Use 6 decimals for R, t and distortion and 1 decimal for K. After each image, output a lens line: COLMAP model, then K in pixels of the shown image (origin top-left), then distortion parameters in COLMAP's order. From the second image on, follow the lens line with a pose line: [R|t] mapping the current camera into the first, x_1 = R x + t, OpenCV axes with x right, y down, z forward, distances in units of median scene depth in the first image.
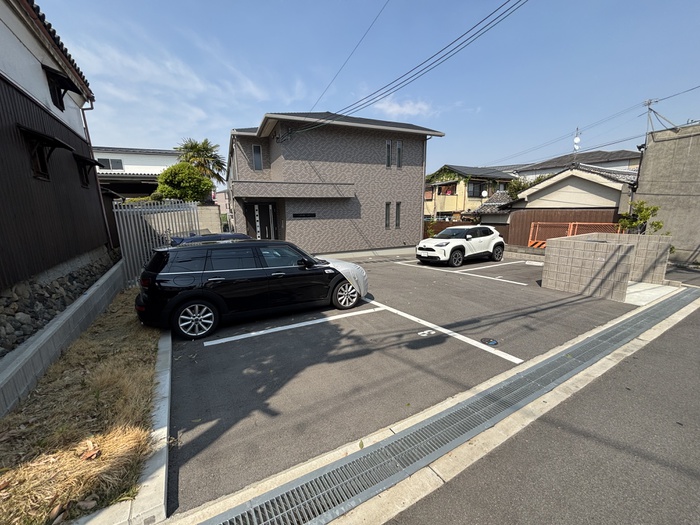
lens RADIAL K [[282.1, 0, 347.3], [0, 282.1, 263.7], [0, 0, 1]] dist [0.001610, -0.000070]
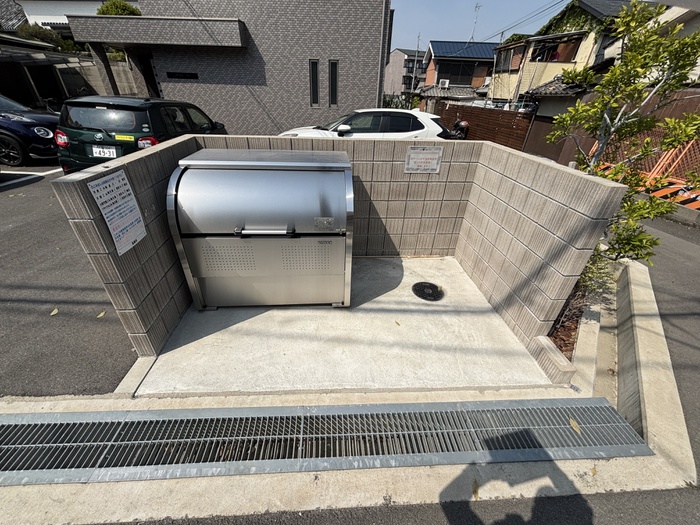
lens RADIAL K [[278.1, 0, 350.0], [0, 278.1, 262.5], [0, 0, 1]] dist [-0.000616, 0.000439]
pose [[0.895936, 0.270930, -0.351989, 0.552522], [-0.127343, 0.915845, 0.380805, -0.049807], [0.425539, -0.296354, 0.855039, 0.371279]]
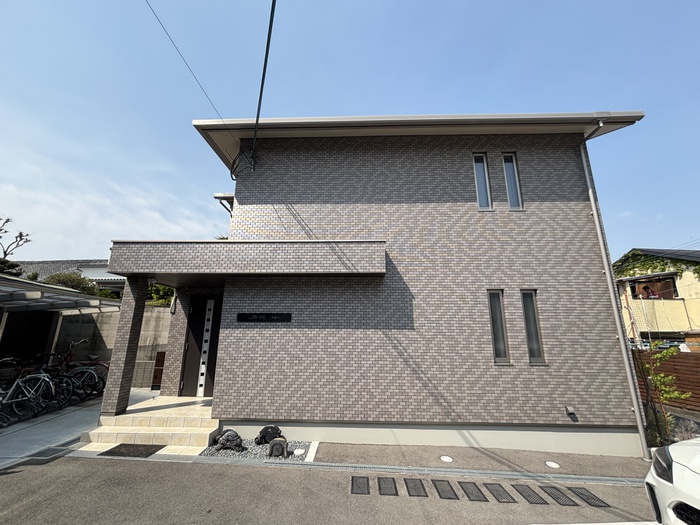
lens RADIAL K [[282.1, 0, 347.3], [0, 282.1, 263.7], [0, 0, 1]] dist [0.001610, -0.000070]
pose [[0.902241, -0.078129, -0.424096, 0.129248], [-0.103073, 0.915874, -0.388009, -0.082815], [0.418733, 0.393790, 0.818286, 0.593894]]
